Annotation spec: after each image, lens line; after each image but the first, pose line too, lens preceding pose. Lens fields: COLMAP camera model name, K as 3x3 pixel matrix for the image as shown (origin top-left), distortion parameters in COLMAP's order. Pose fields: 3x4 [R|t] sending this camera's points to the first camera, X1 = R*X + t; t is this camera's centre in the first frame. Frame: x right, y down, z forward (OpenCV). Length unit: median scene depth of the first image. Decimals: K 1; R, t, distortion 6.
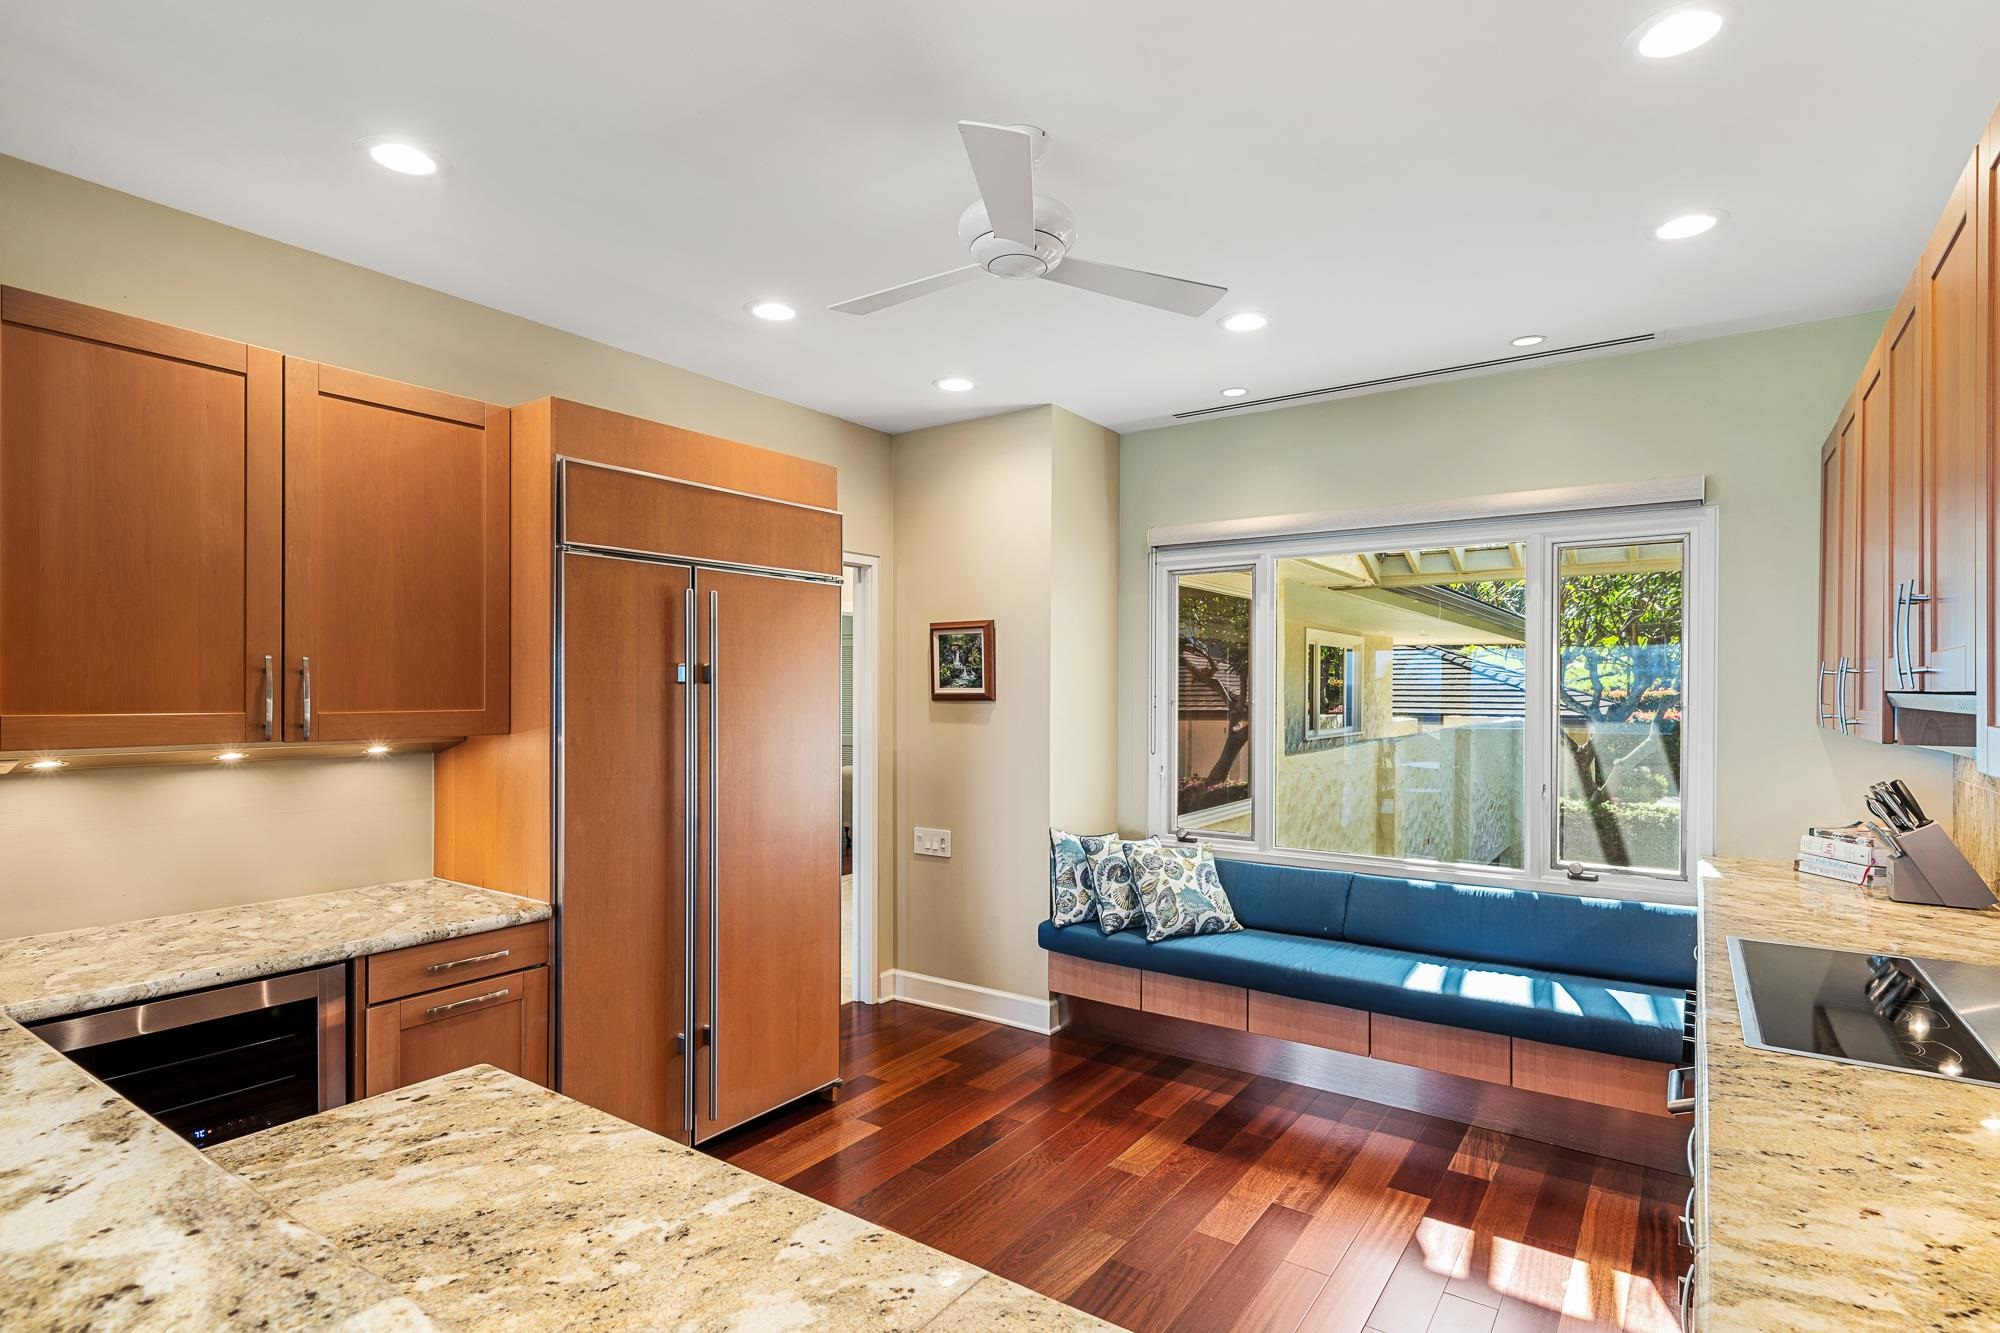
lens RADIAL K [[1007.8, 0, 1002.5], [0, 1007.8, 688.9], [0, 0, 1]] dist [-0.000164, -0.000127]
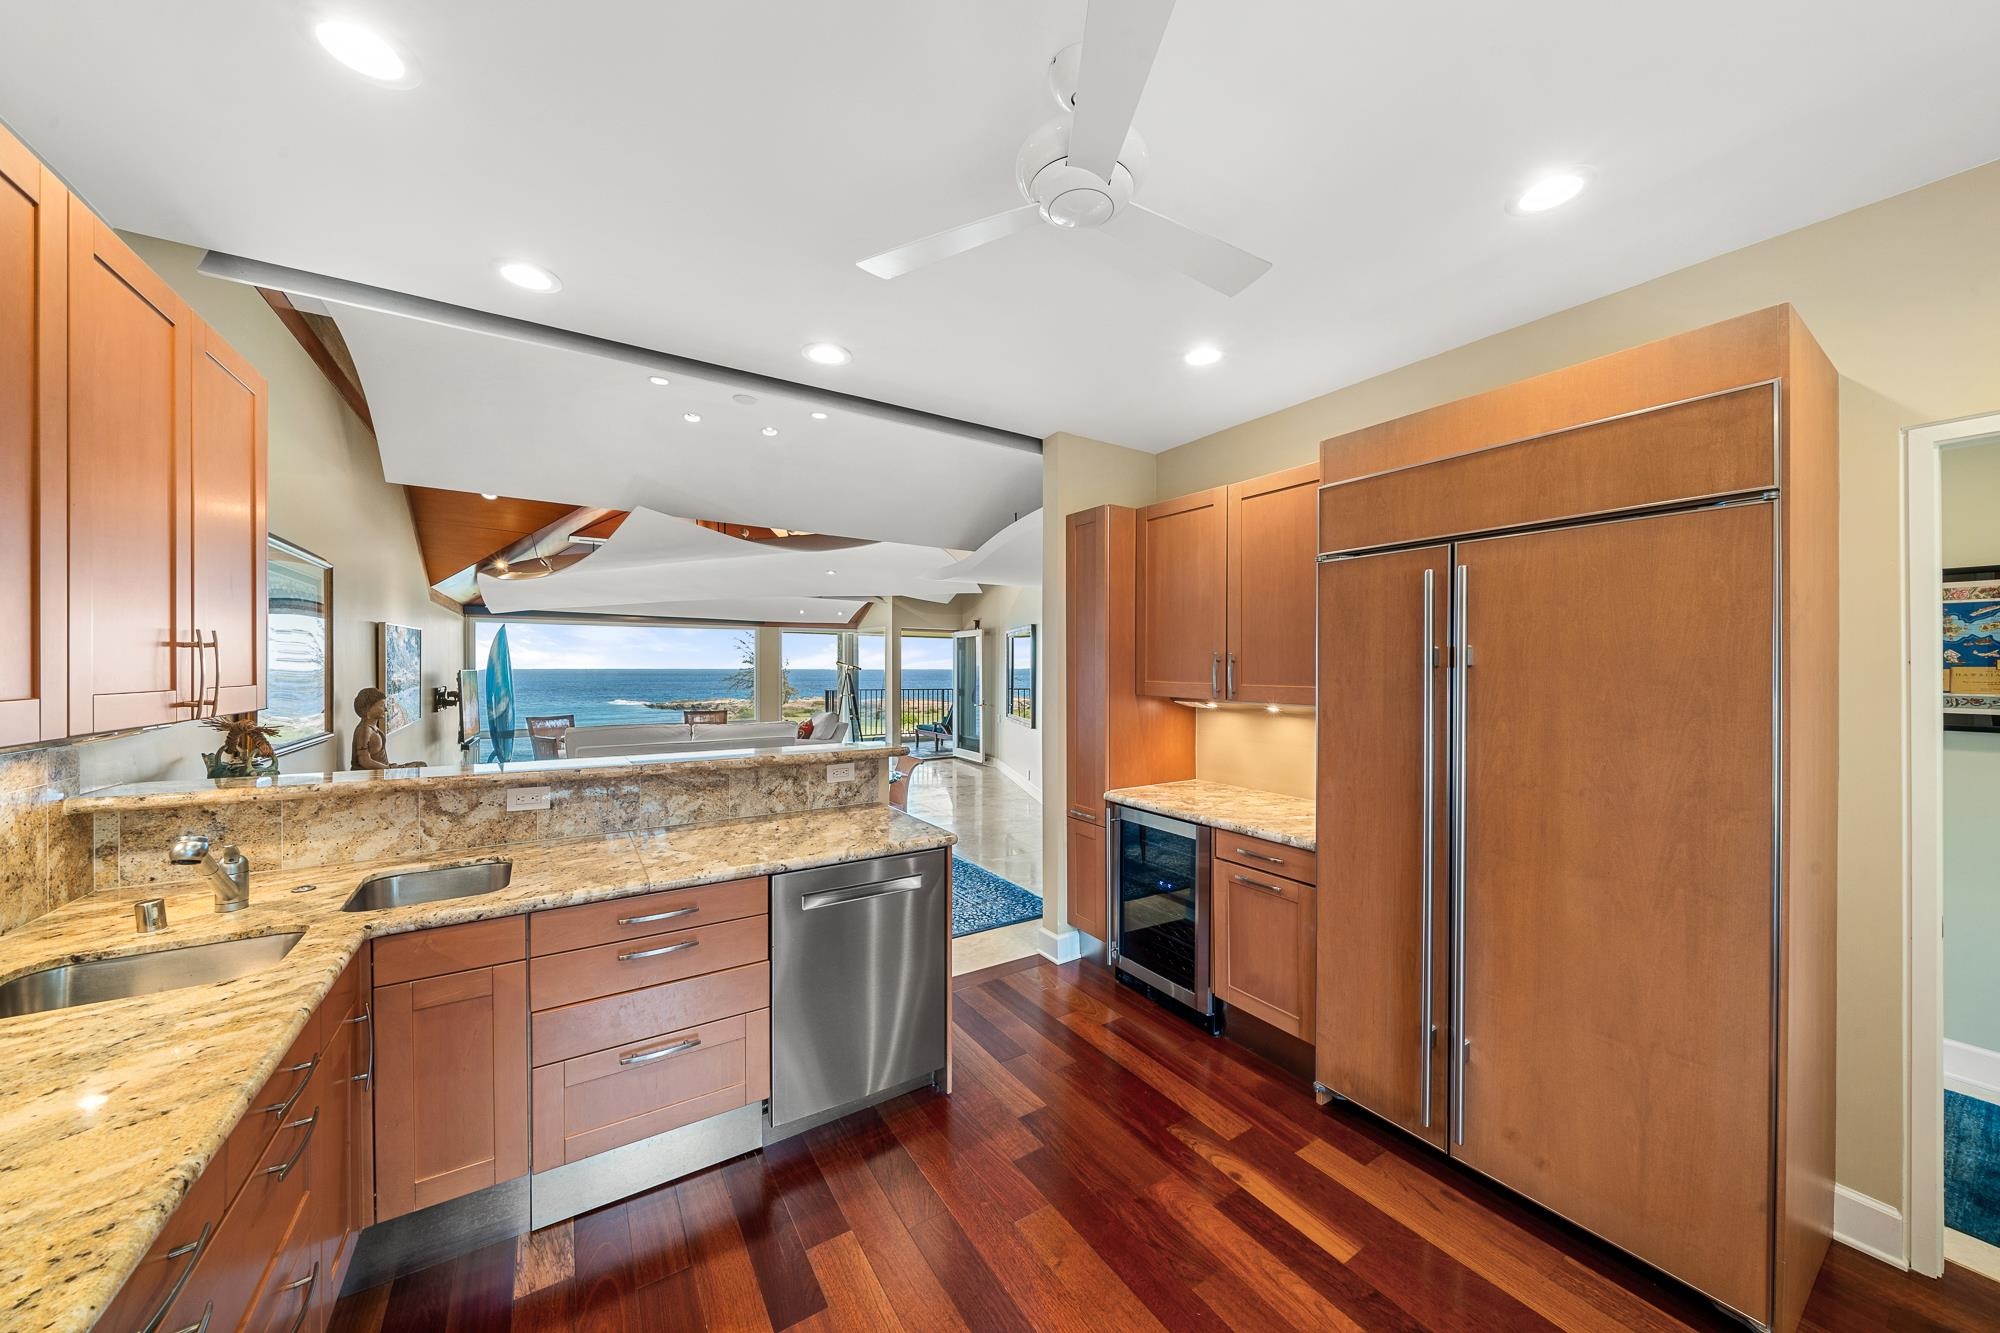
lens RADIAL K [[692.0, 0, 1000.0], [0, 692.0, 666.5], [0, 0, 1]] dist [0.000790, -0.000198]
pose [[-0.386465, -0.002853, -0.922299, 0.955168], [-0.003463, 0.999993, -0.001642, -0.004358], [0.922297, 0.002560, -0.386472, 1.825441]]
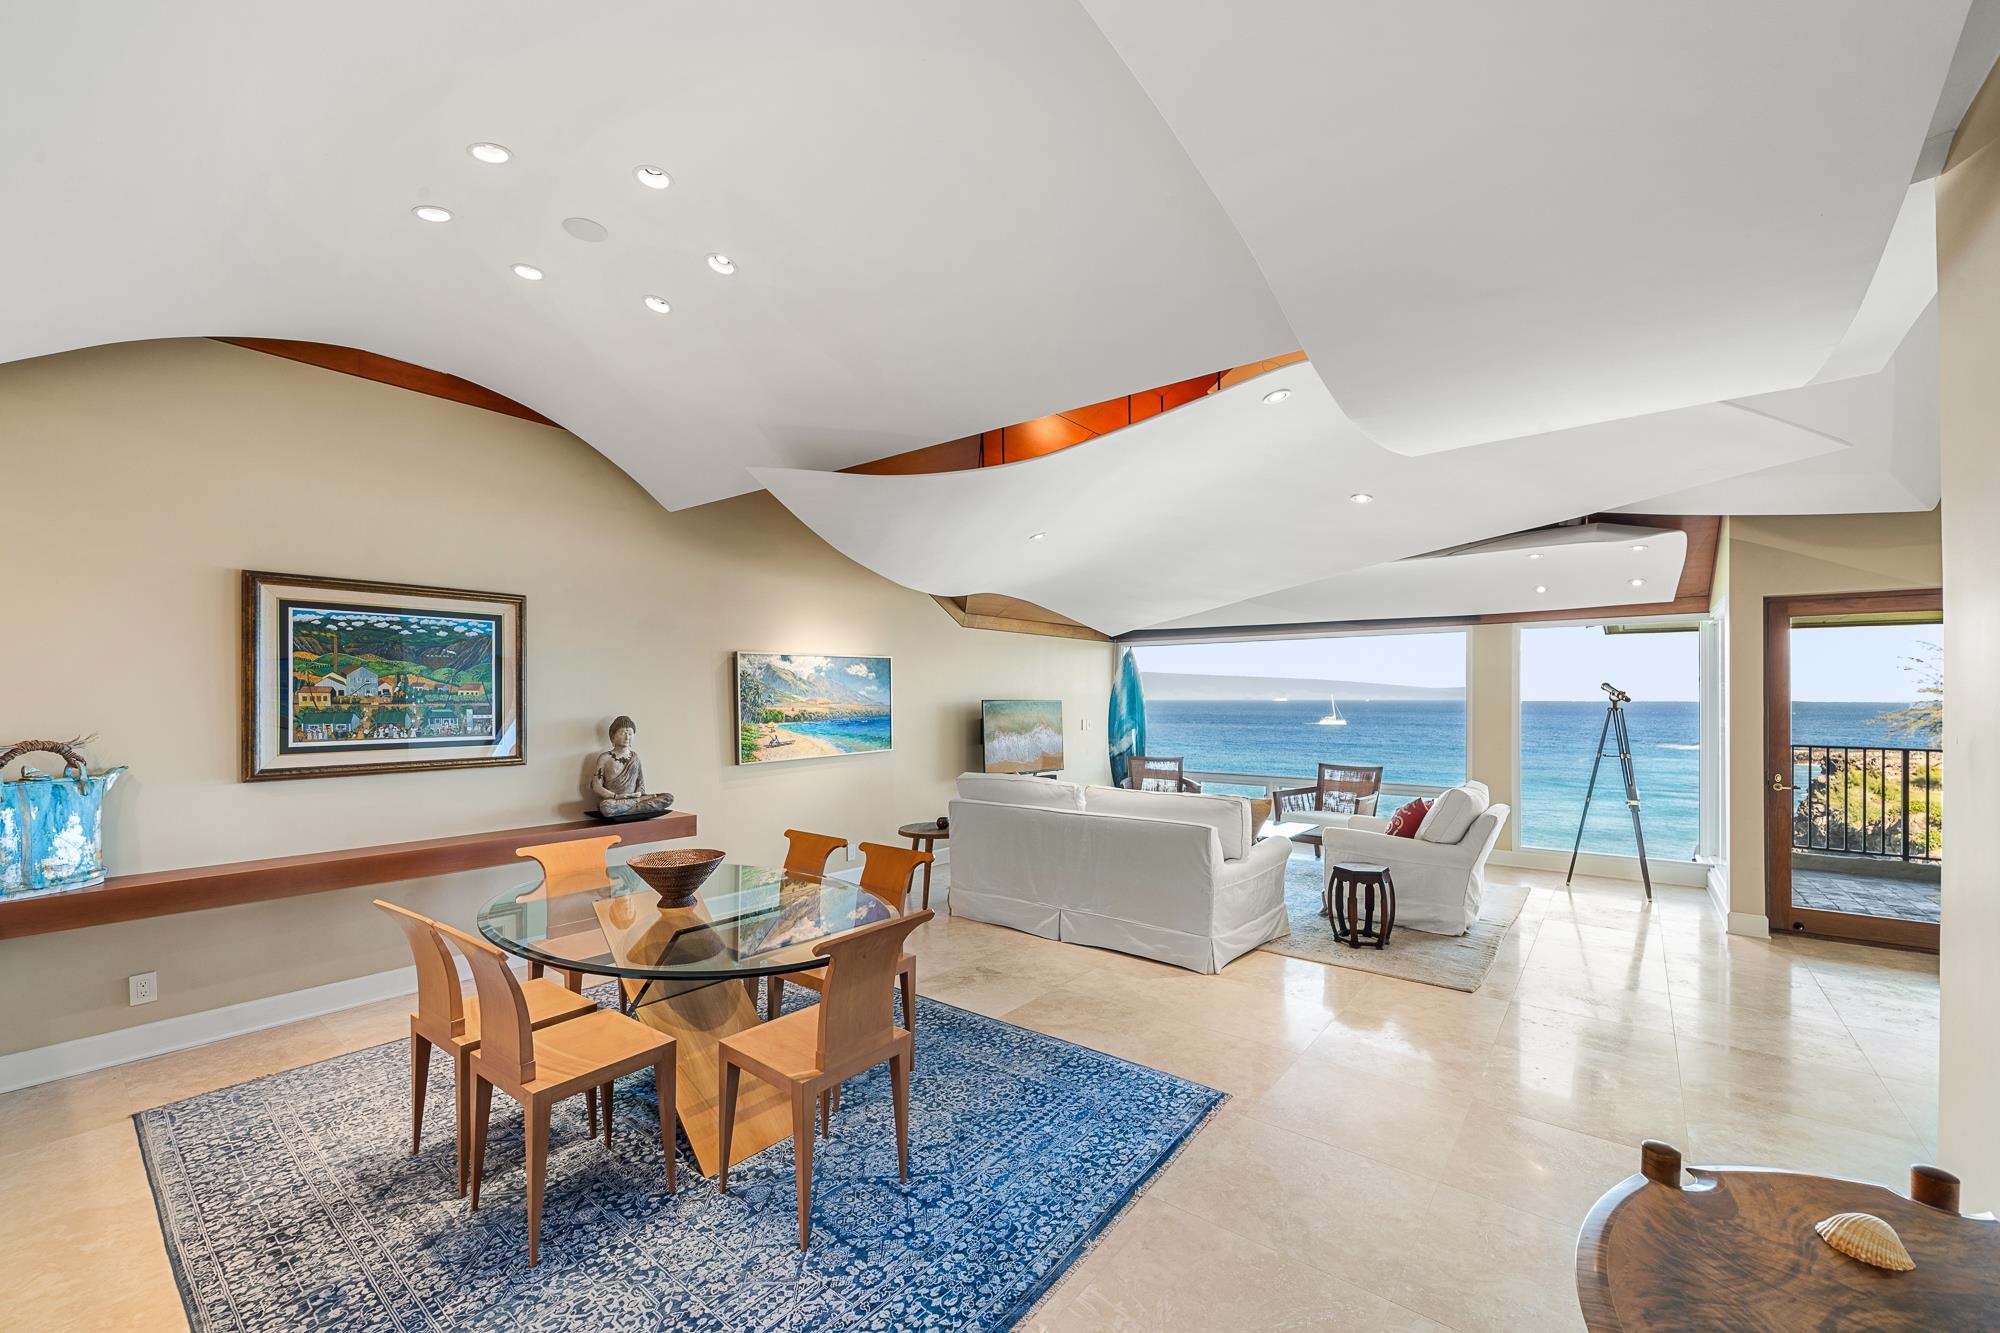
lens RADIAL K [[790.3, 0, 1004.5], [0, 790.3, 694.6], [0, 0, 1]] dist [-0.001448, -0.000163]
pose [[-0.998135, -0.000589, 0.061045, -2.423745], [-0.000750, 0.999996, -0.002618, 0.004767], [-0.061043, -0.002659, -0.998132, 1.564163]]
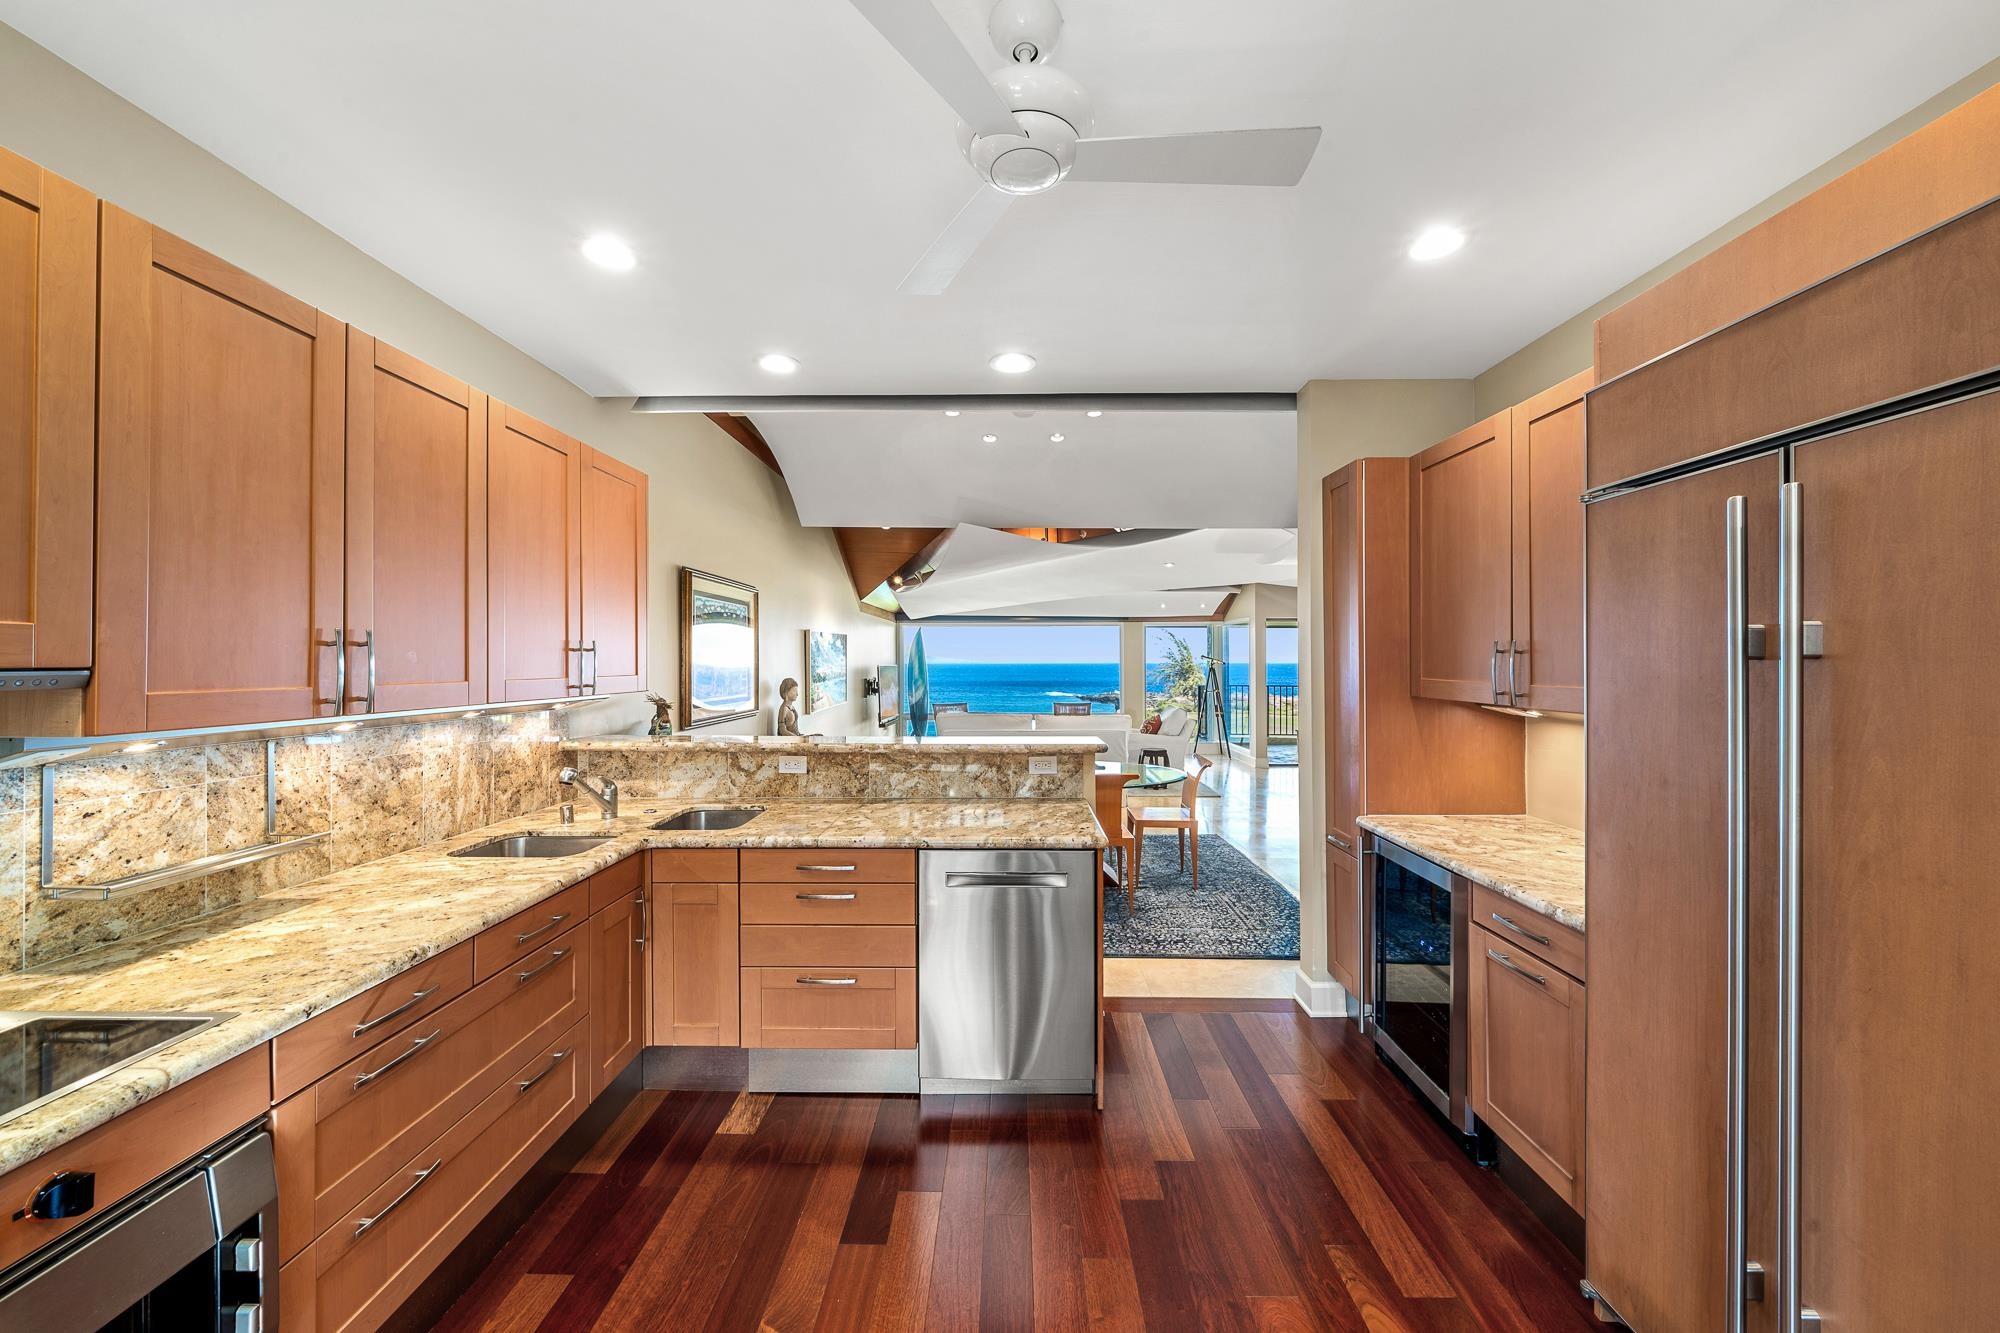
lens RADIAL K [[706.4, 0, 992.7], [0, 706.4, 657.7], [0, 0, 1]] dist [-0.000042, -0.000143]
pose [[-0.836560, -0.002716, -0.547868, 0.557277], [0.000159, 0.999986, -0.005200, -0.006147], [0.547875, -0.004437, -0.836549, 2.299808]]
